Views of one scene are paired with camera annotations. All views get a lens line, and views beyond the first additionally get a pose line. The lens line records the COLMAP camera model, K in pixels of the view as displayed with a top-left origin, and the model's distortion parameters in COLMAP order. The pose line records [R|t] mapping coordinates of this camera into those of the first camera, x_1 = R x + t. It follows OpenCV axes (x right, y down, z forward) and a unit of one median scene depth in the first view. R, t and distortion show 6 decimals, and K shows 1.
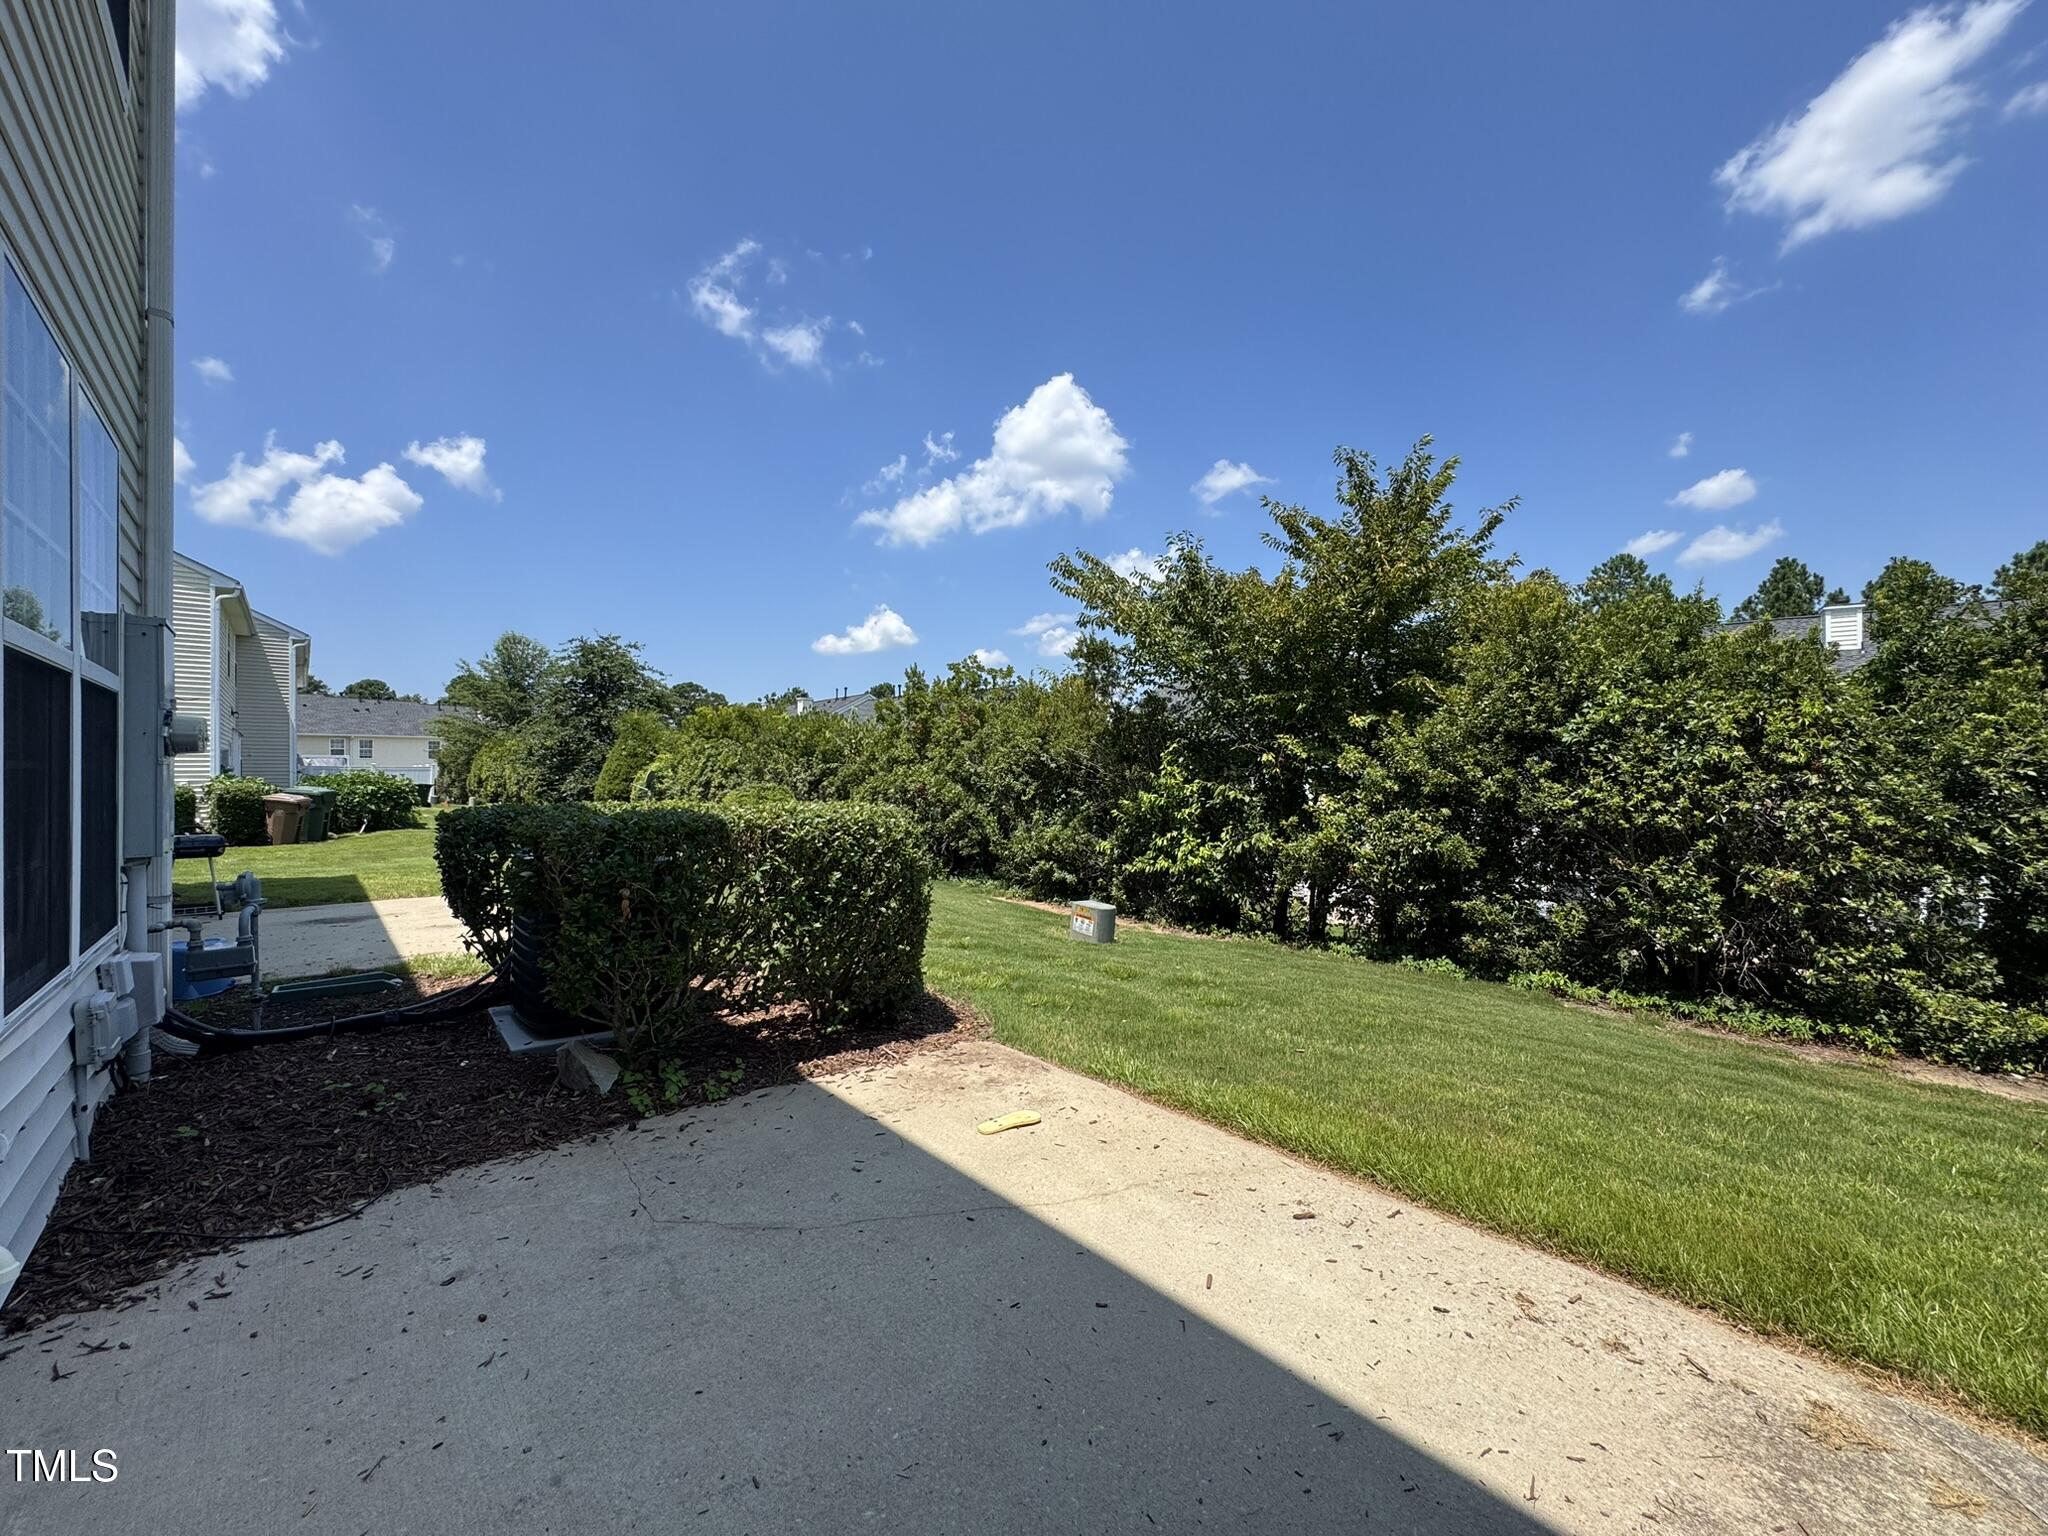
lens RADIAL K [[814.3, 0, 1023.0], [0, 814.3, 765.7], [0, 0, 1]] dist [-0.002333, 0.000222]
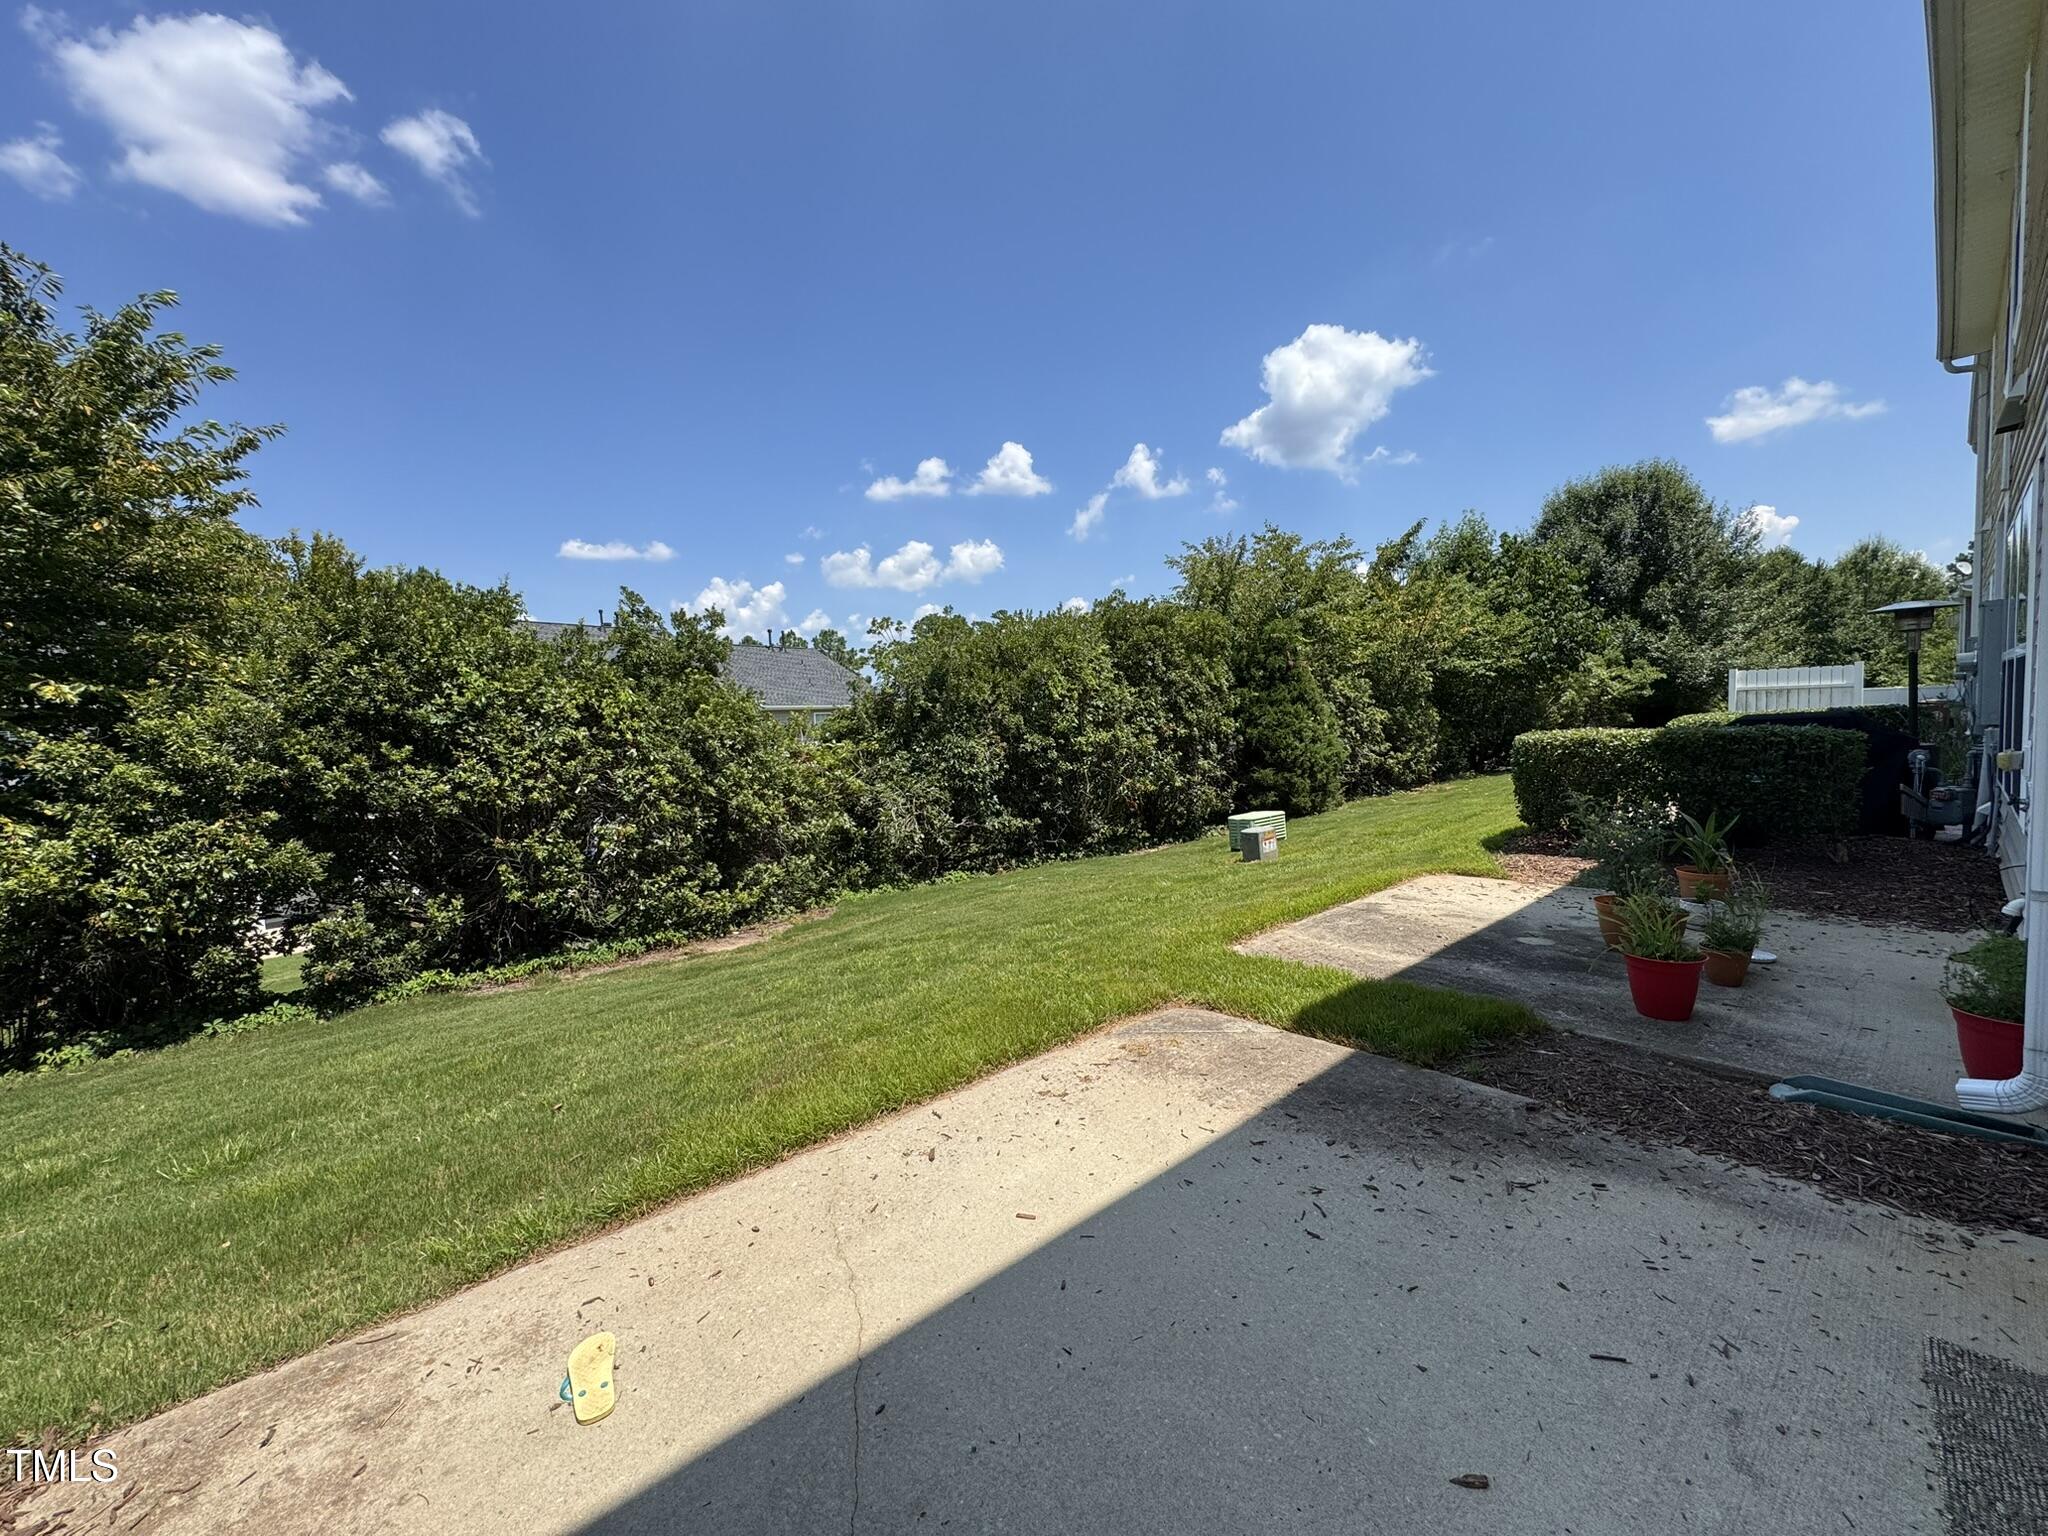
lens RADIAL K [[814.3, 0, 1023.0], [0, 814.3, 765.7], [0, 0, 1]] dist [-0.002333, 0.000222]
pose [[0.005750, -0.054872, 0.998477, -0.292262], [0.030546, 0.998037, 0.054671, -0.013009], [-0.999517, 0.030185, 0.007415, 0.339467]]
